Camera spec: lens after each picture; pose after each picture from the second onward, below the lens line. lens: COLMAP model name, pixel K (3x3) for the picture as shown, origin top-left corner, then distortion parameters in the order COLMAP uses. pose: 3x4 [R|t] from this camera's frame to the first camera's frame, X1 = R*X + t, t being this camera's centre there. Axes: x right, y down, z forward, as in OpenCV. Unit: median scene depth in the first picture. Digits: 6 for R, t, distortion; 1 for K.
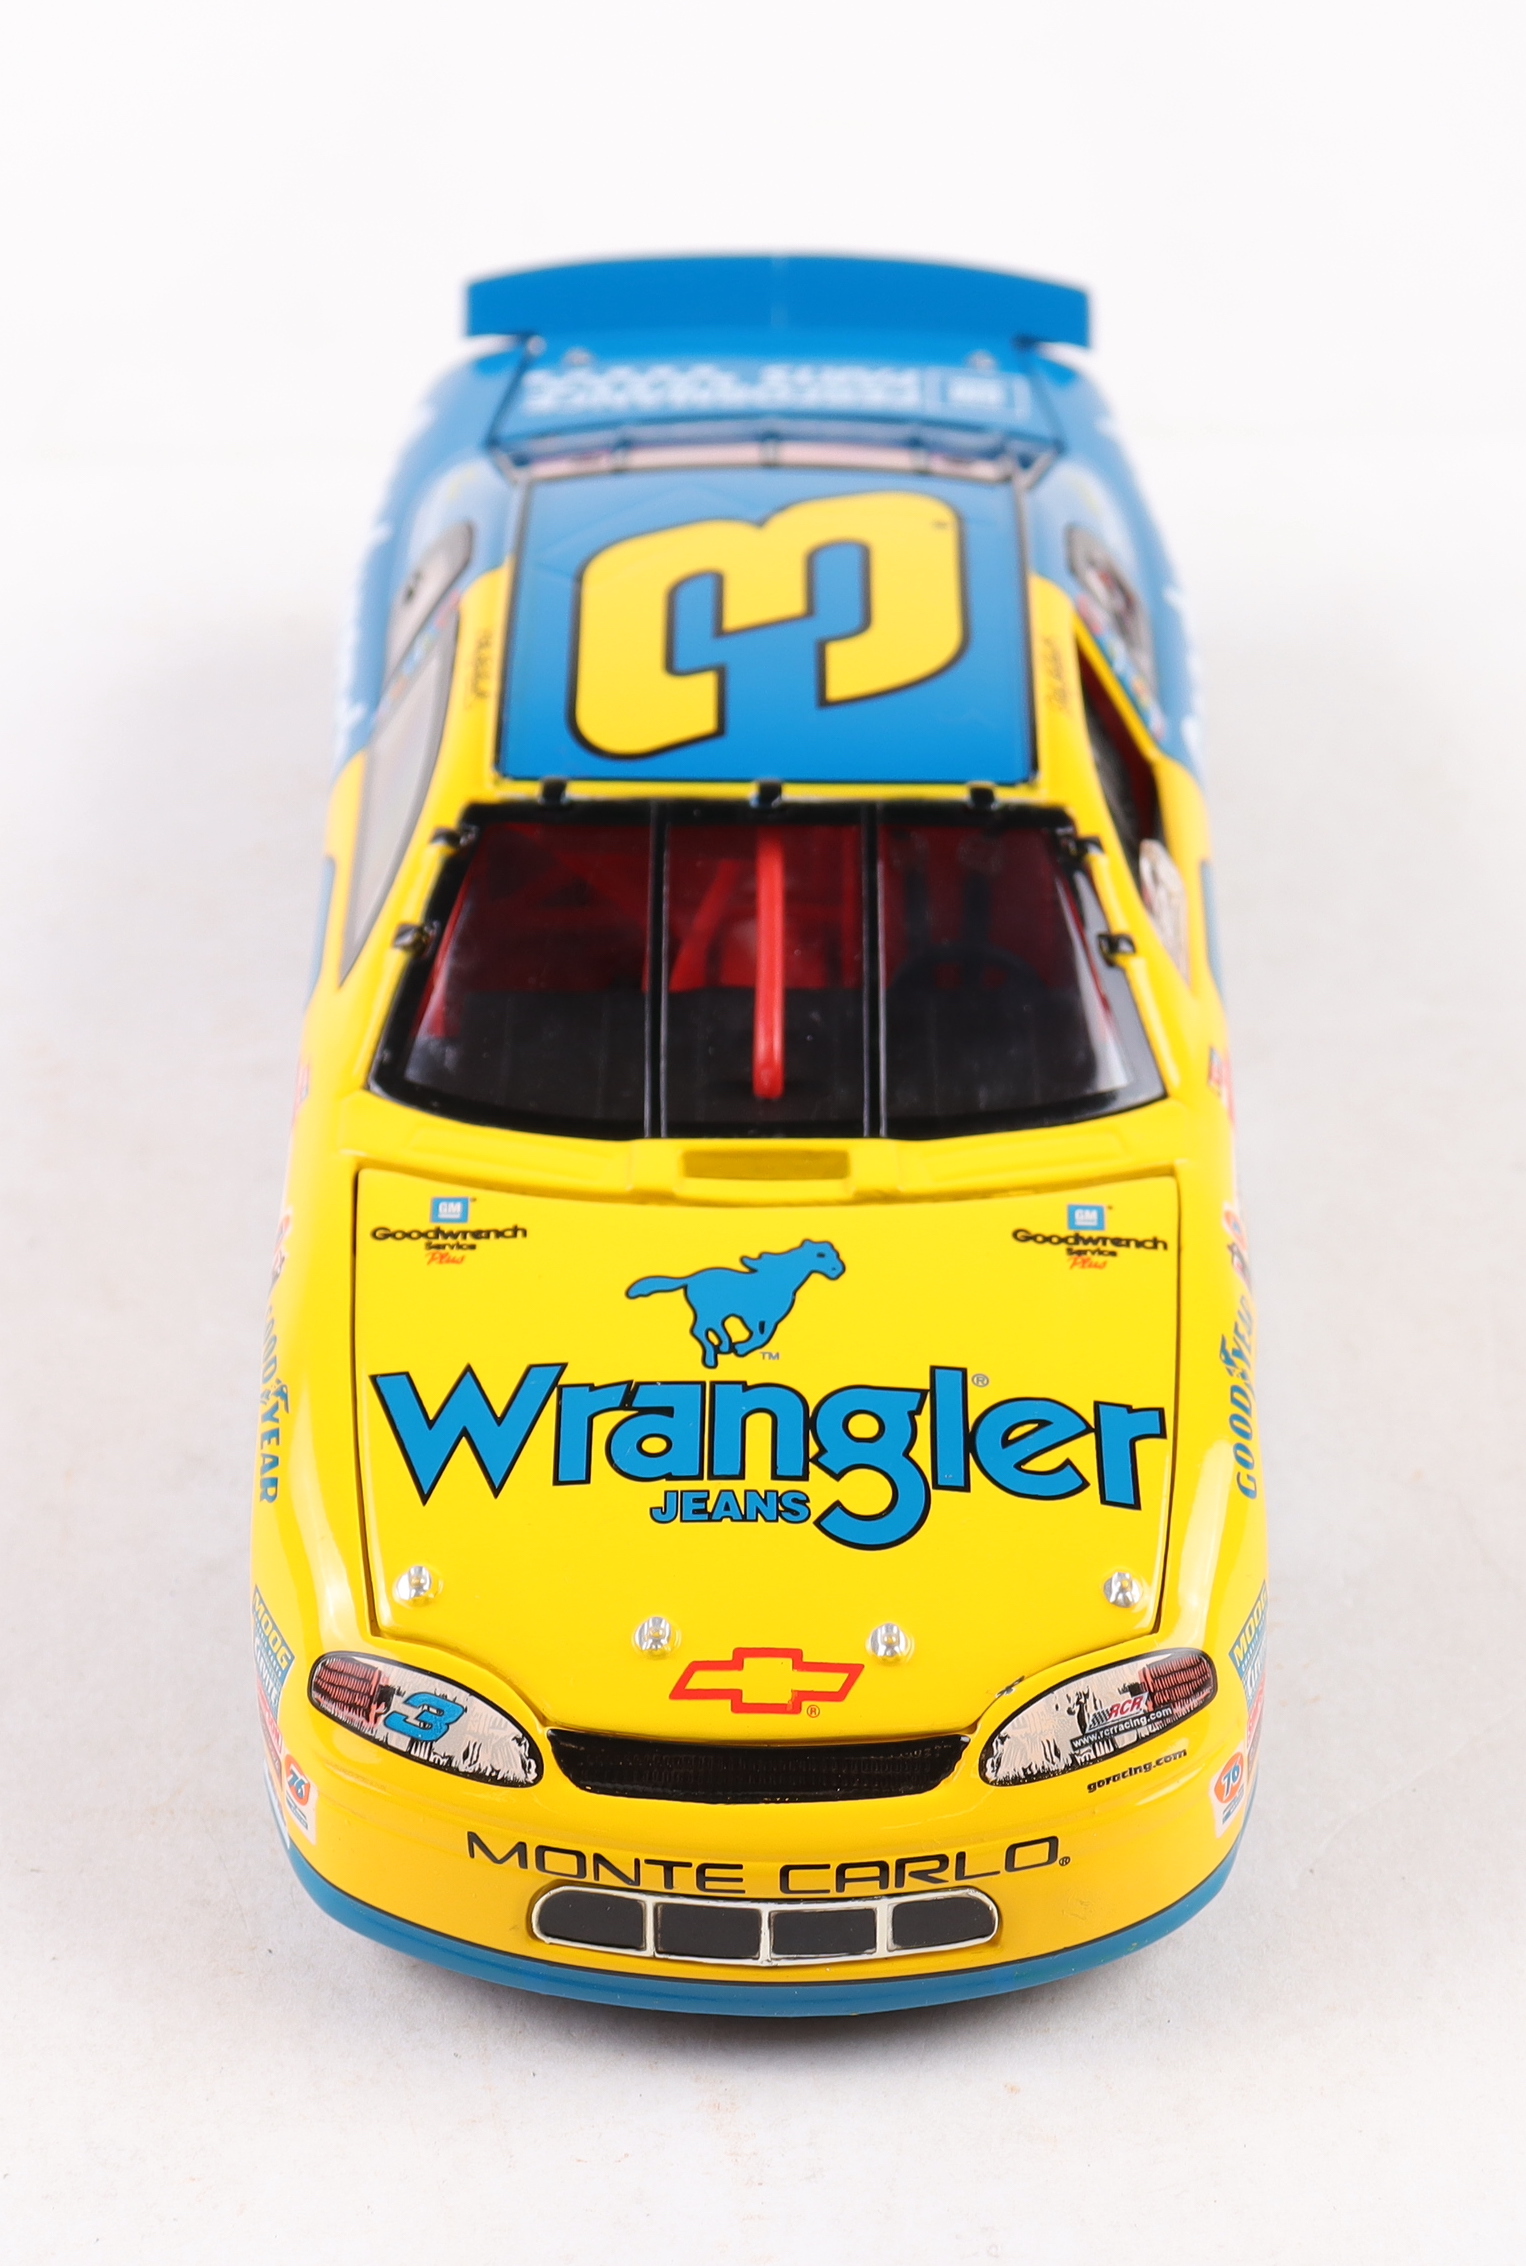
lens RADIAL K [[5527.1, 0, 766.2], [0, 5527.1, 1136.4], [0, 0, 1]] dist [-0.041507, 0.000000]
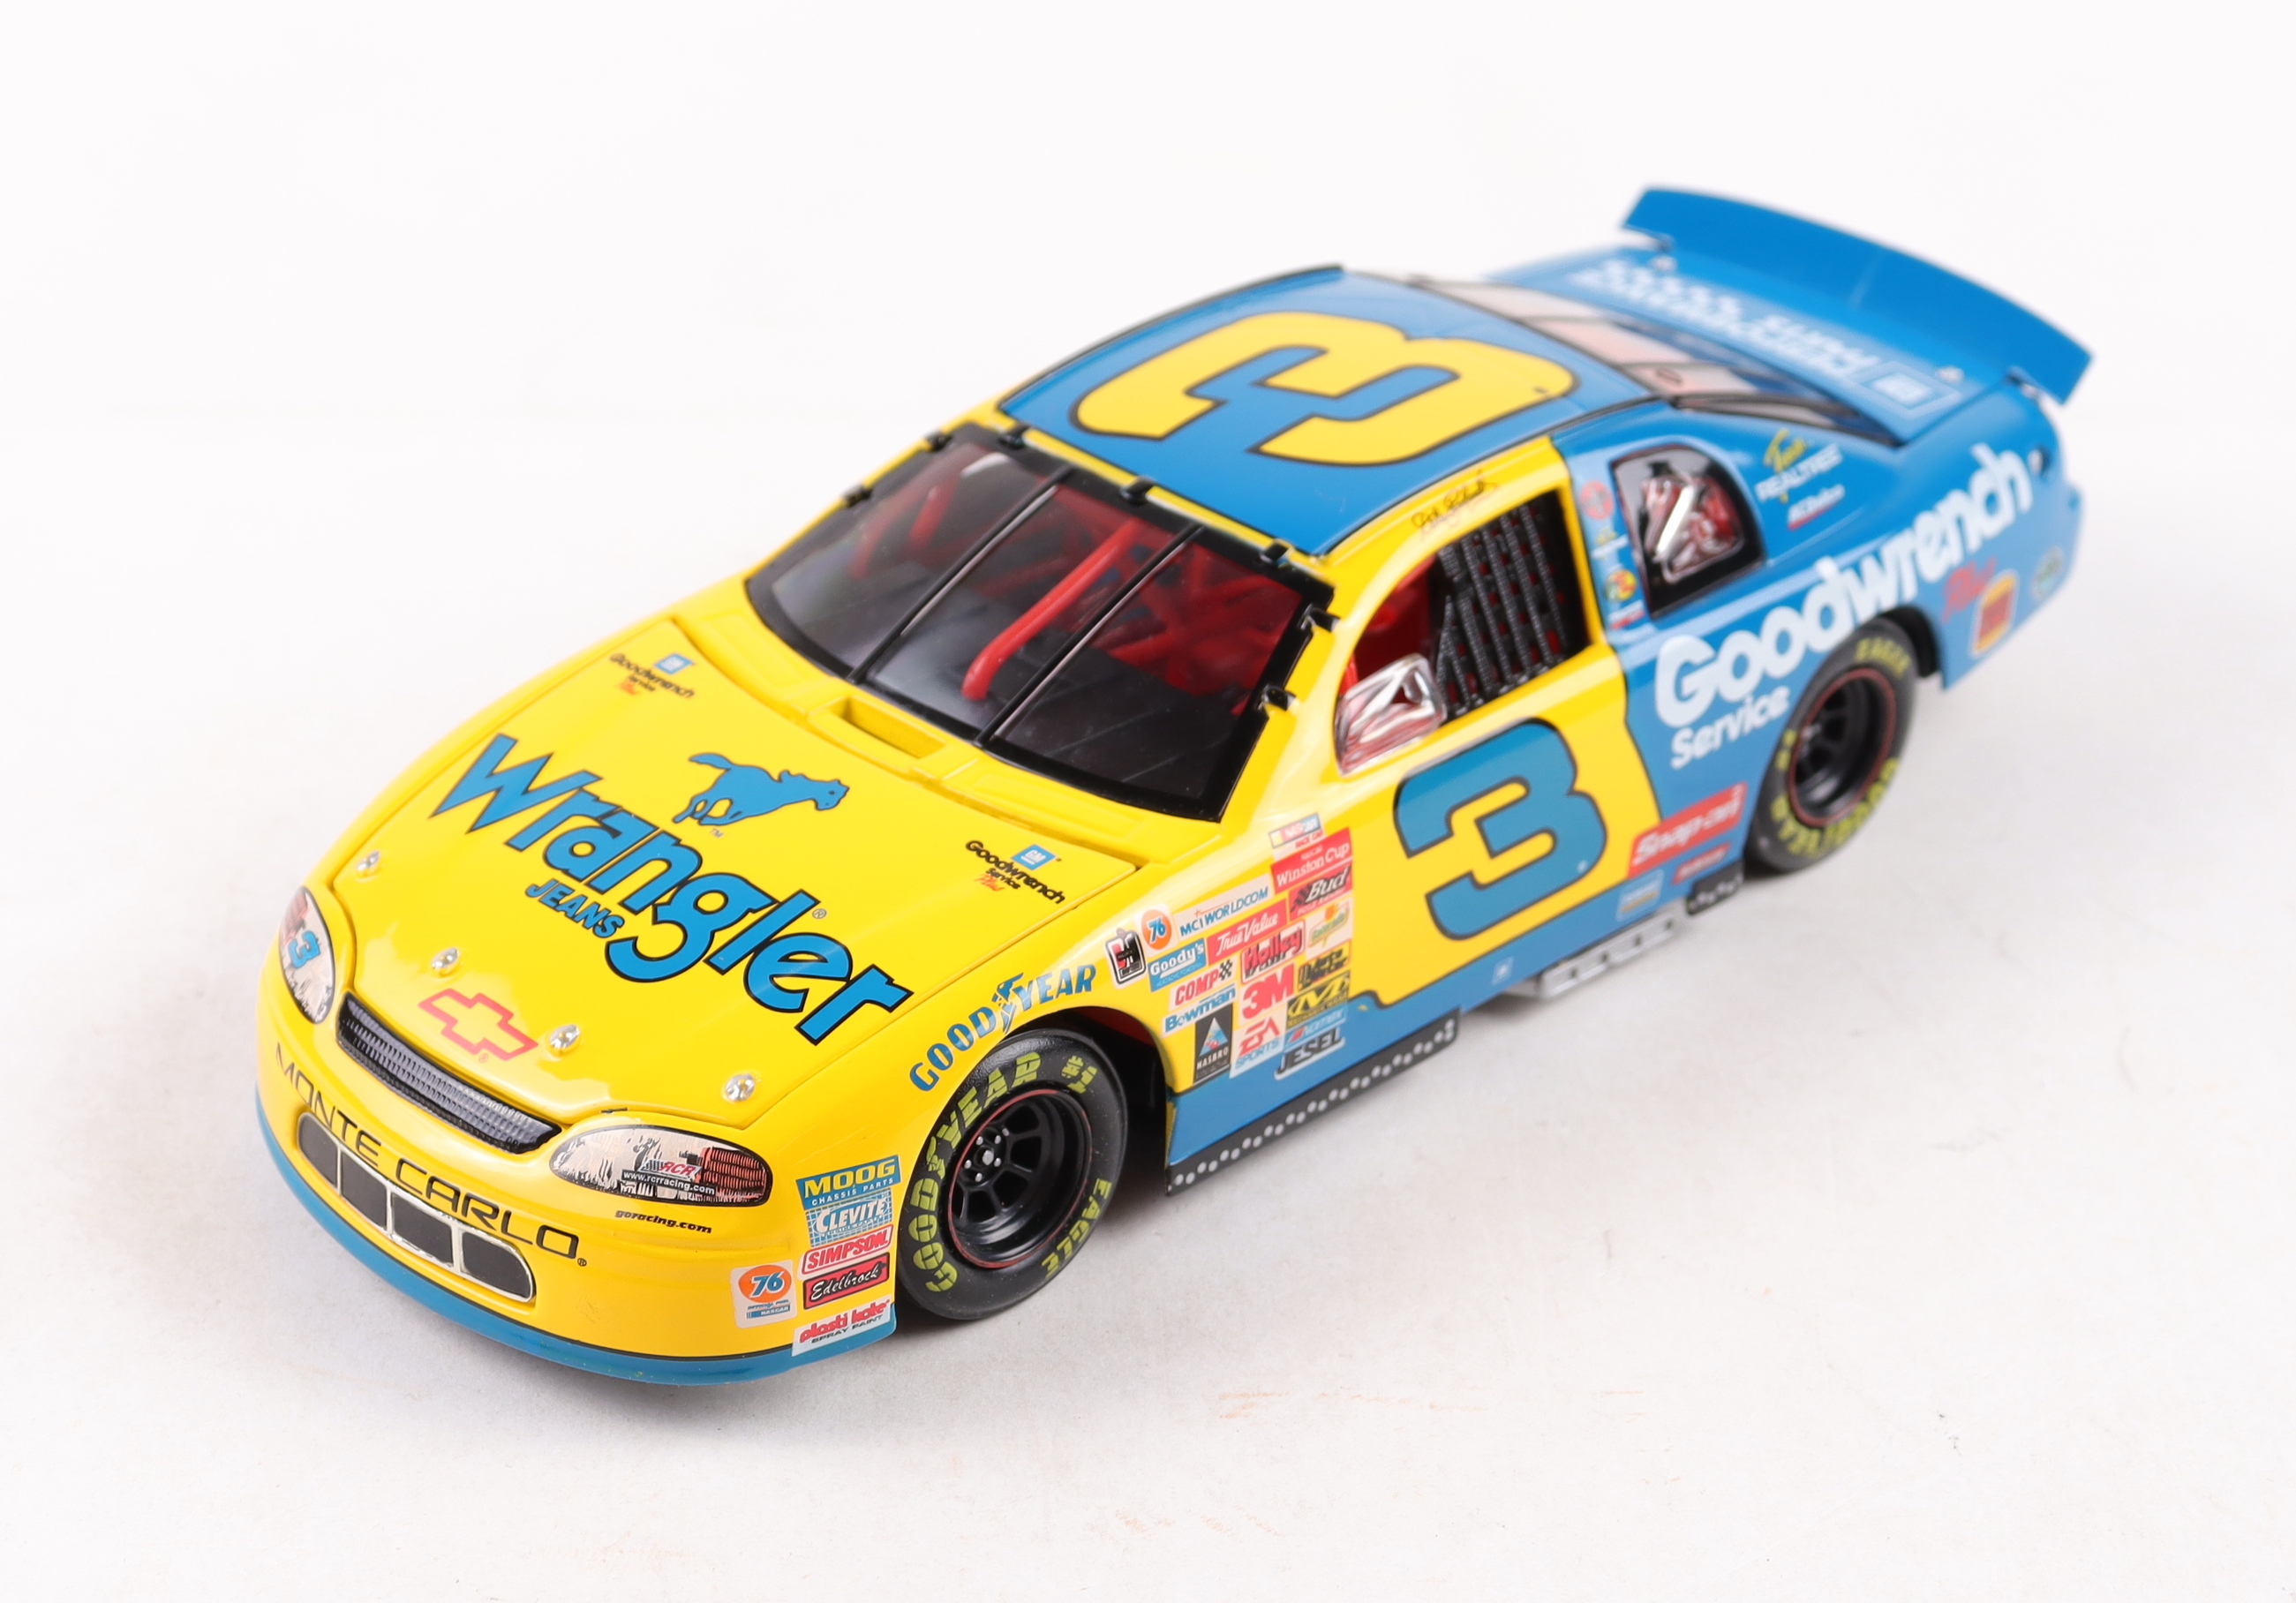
lens RADIAL K [[4836.2, 0, 1143.7], [0, 4836.2, 802.0], [0, 0, 1]] dist [-0.015369, 0.000000]
pose [[0.721257, 0.359417, -0.592121, 0.703009], [-0.415587, 0.908430, 0.045194, -0.053734], [0.554144, 0.213481, 0.804581, 0.209290]]
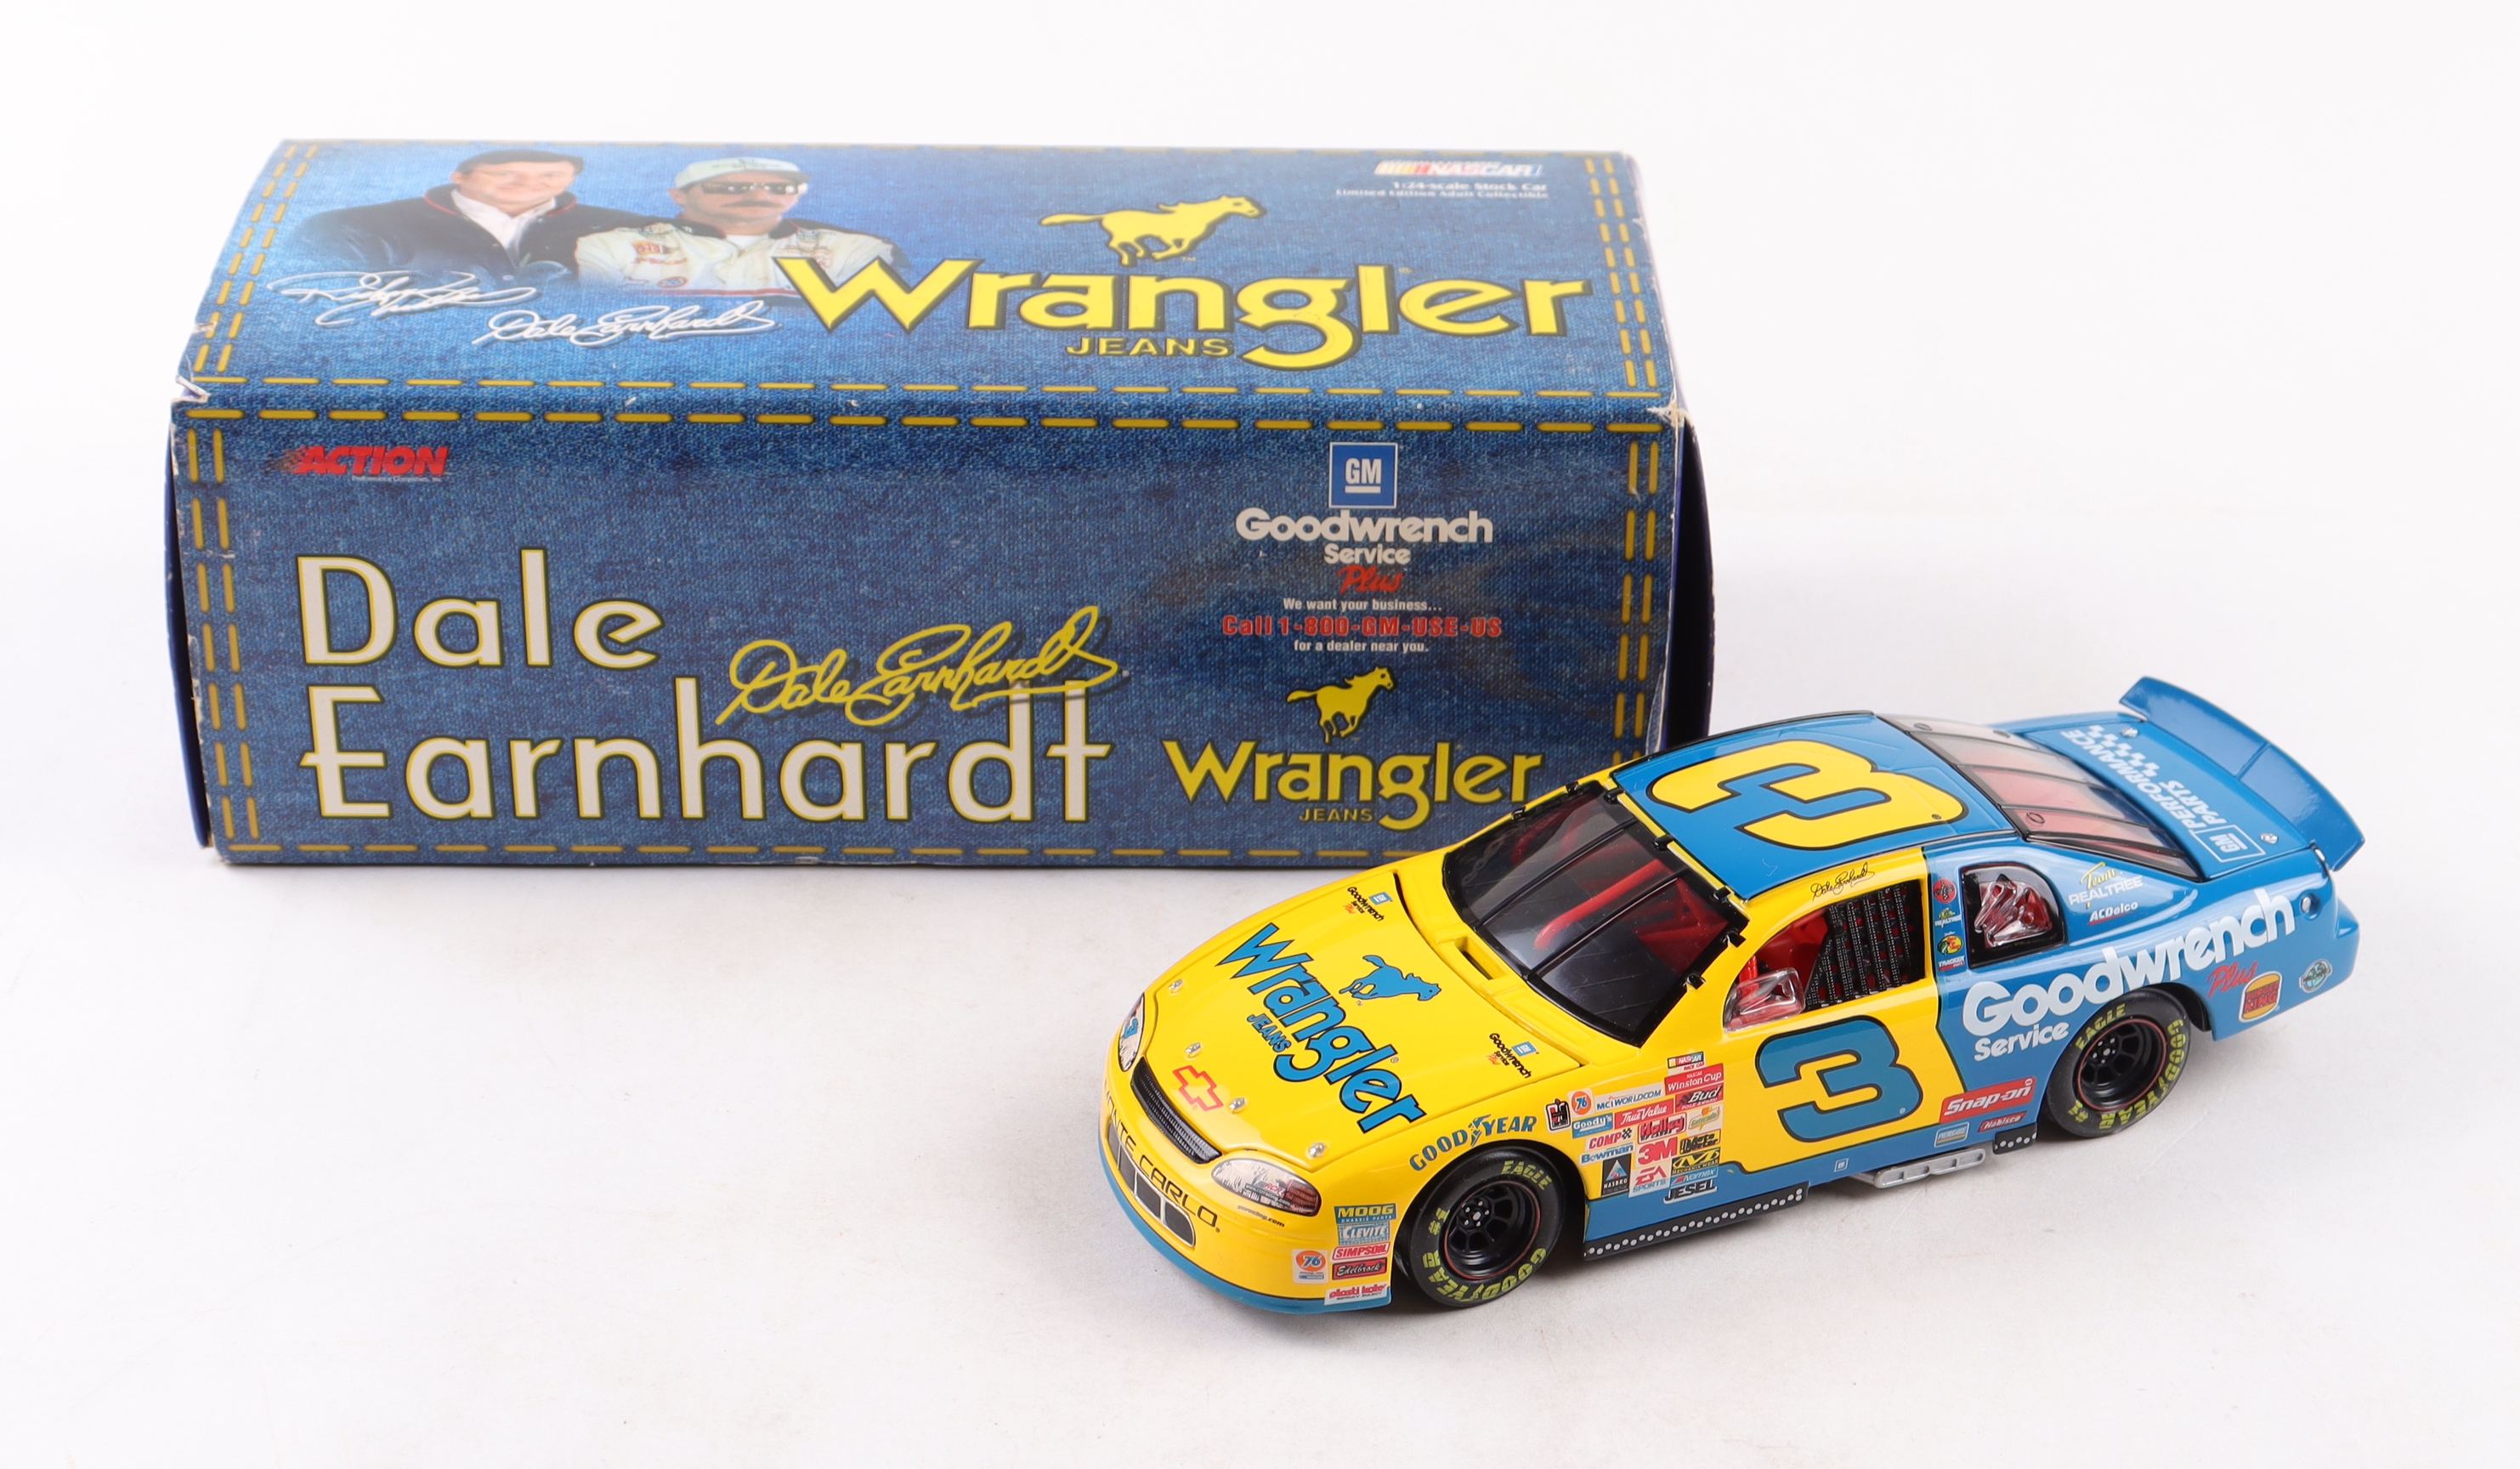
lens RADIAL K [[4466.0, 0, 1262.9], [0, 4466.0, 733.6], [0, 0, 1]] dist [0.058966, 0.000000]
pose [[0.443002, 0.435207, -0.783801, 1.293359], [-0.522463, 0.835791, 0.168780, -0.318865], [0.728548, 0.334737, 0.597637, -0.072147]]
